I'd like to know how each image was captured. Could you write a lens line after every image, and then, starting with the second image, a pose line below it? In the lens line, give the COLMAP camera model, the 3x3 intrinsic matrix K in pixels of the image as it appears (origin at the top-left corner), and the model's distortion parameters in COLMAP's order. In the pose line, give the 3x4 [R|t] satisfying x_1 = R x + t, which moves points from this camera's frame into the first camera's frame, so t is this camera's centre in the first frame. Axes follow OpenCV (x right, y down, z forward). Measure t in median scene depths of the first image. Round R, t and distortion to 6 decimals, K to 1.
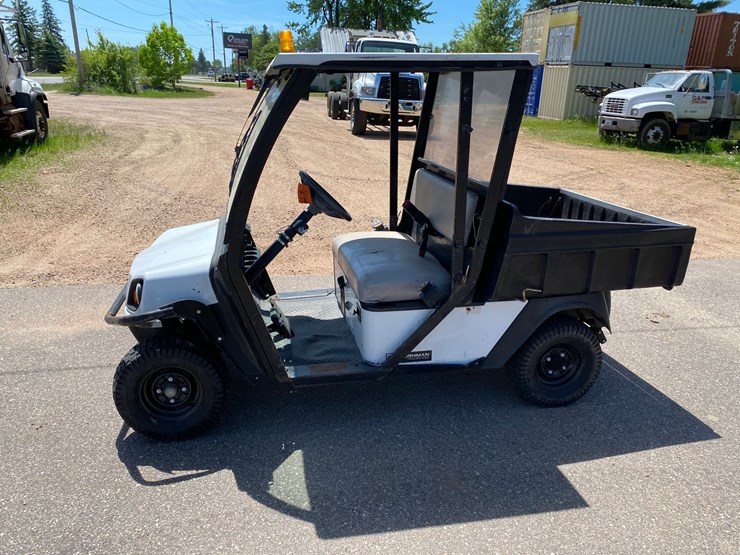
lens RADIAL K [[564.9, 0, 376.0], [0, 564.9, 277.7], [0, 0, 1]] dist [0.034677, -0.037200]
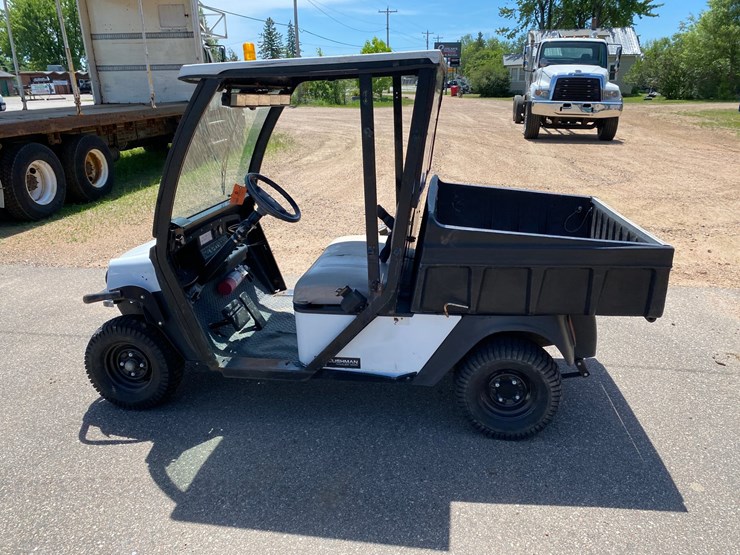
lens RADIAL K [[564.9, 0, 376.1], [0, 564.9, 268.2], [0, 0, 1]] dist [0.034677, -0.037200]
pose [[0.936641, 0.067811, -0.343665, 0.343269], [-0.076307, 0.997021, -0.011241, -0.013167], [0.341879, 0.036753, 0.939025, 0.068223]]
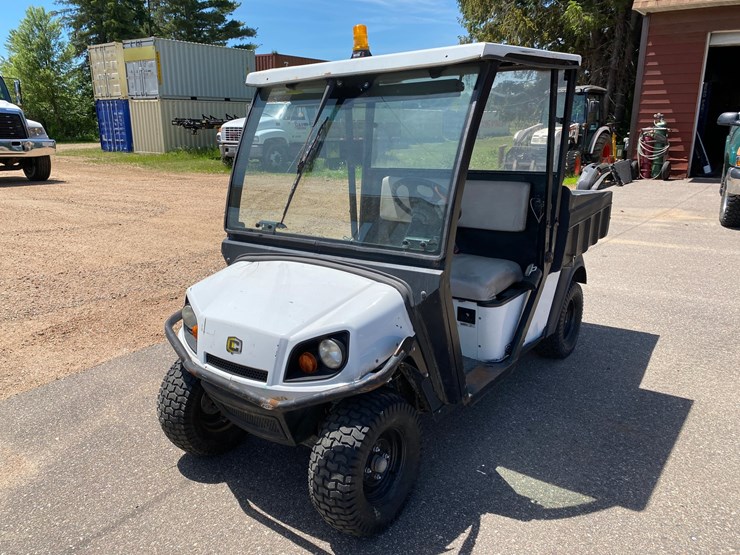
lens RADIAL K [[564.9, 0, 370.8], [0, 564.9, 280.9], [0, 0, 1]] dist [0.034677, -0.037200]
pose [[0.744980, -0.213676, 0.631939, -0.586196], [0.247547, 0.968223, 0.035554, -0.055577], [-0.619455, 0.129948, 0.774202, 0.263874]]
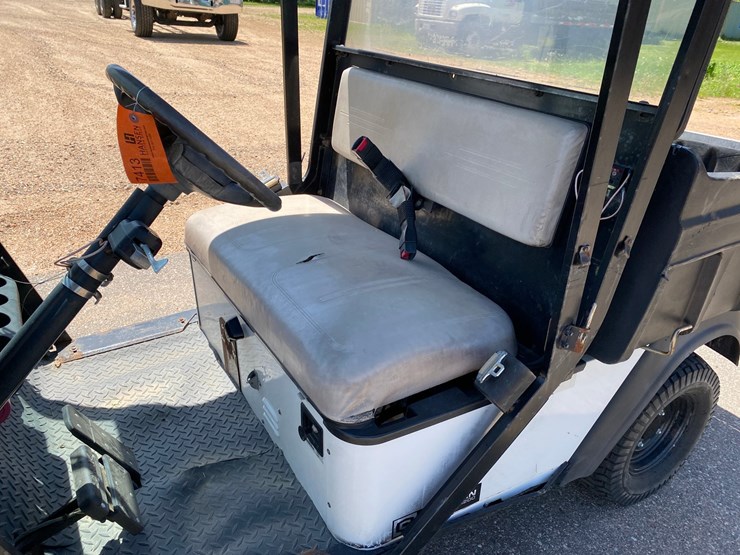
lens RADIAL K [[564.9, 0, 361.7], [0, 564.9, 285.3], [0, 0, 1]] dist [0.034677, -0.037200]
pose [[0.948573, -0.120574, 0.292696, -0.080024], [0.074085, 0.983499, 0.165050, -0.081827], [-0.307767, -0.134877, 0.941853, 0.478127]]
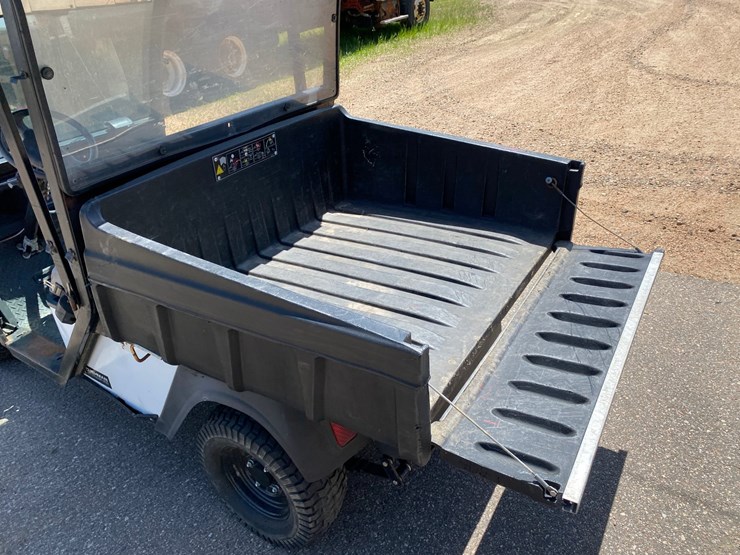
lens RADIAL K [[564.9, 0, 367.7], [0, 564.9, 289.4], [0, 0, 1]] dist [0.034677, -0.037200]
pose [[0.701162, 0.288389, -0.652076, 0.593104], [-0.142620, 0.952796, 0.268030, -0.167681], [0.698592, -0.094934, 0.709194, 0.553537]]
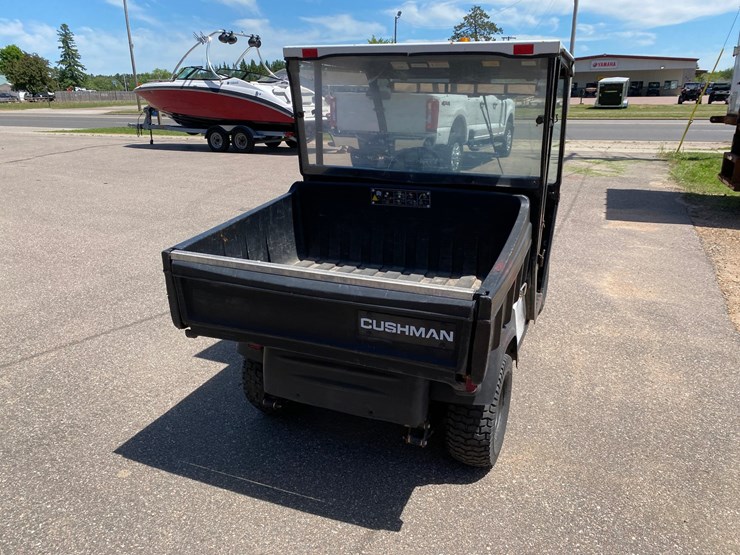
lens RADIAL K [[564.9, 0, 374.6], [0, 564.9, 284.0], [0, 0, 1]] dist [0.034677, -0.037200]
pose [[-0.577792, 0.239461, -0.780266, 0.773549], [-0.276803, 0.841844, 0.463334, -0.372019], [0.767813, 0.483691, -0.420127, 1.204458]]
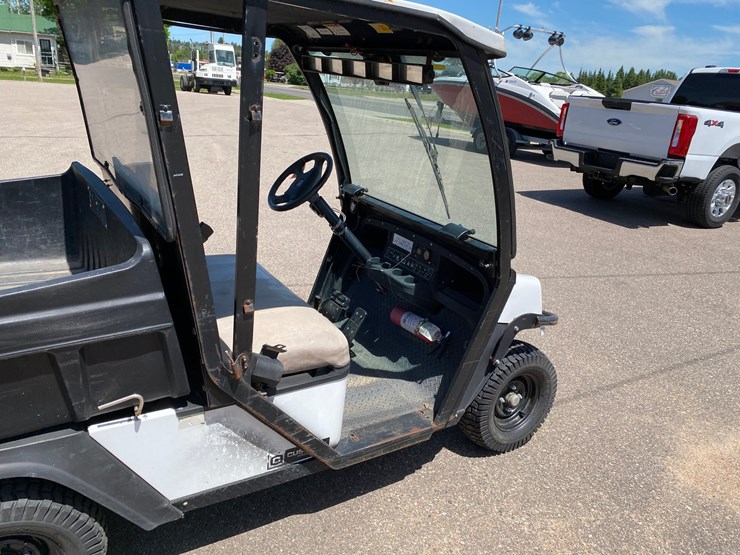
lens RADIAL K [[564.9, 0, 368.4], [0, 564.9, 284.0], [0, 0, 1]] dist [0.034677, -0.037200]
pose [[-0.937622, 0.017523, -0.347215, 0.089929], [-0.206275, 0.775896, 0.596184, -0.429925], [0.279850, 0.630617, -0.723883, 1.337518]]
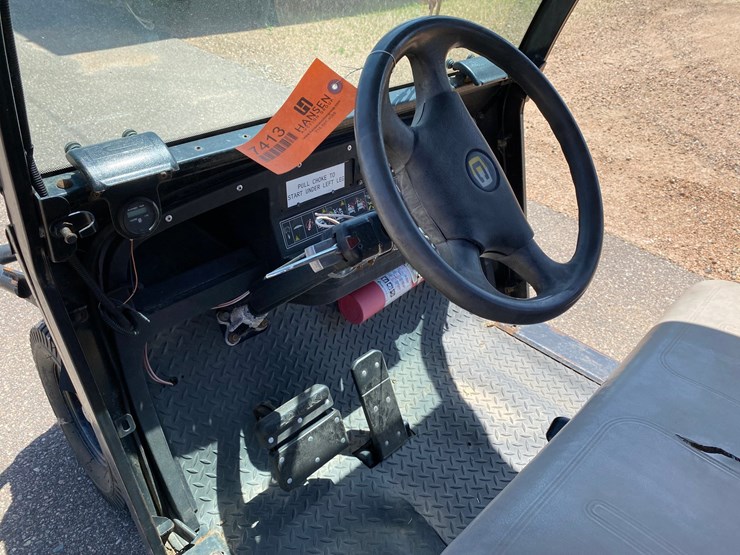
lens RADIAL K [[564.9, 0, 365.8], [0, 564.9, 278.1], [0, 0, 1]] dist [0.034677, -0.037200]
pose [[0.542208, 0.509699, -0.667996, 0.040350], [-0.331231, 0.860281, 0.387560, -0.132618], [0.772203, 0.011123, 0.635279, 0.621126]]
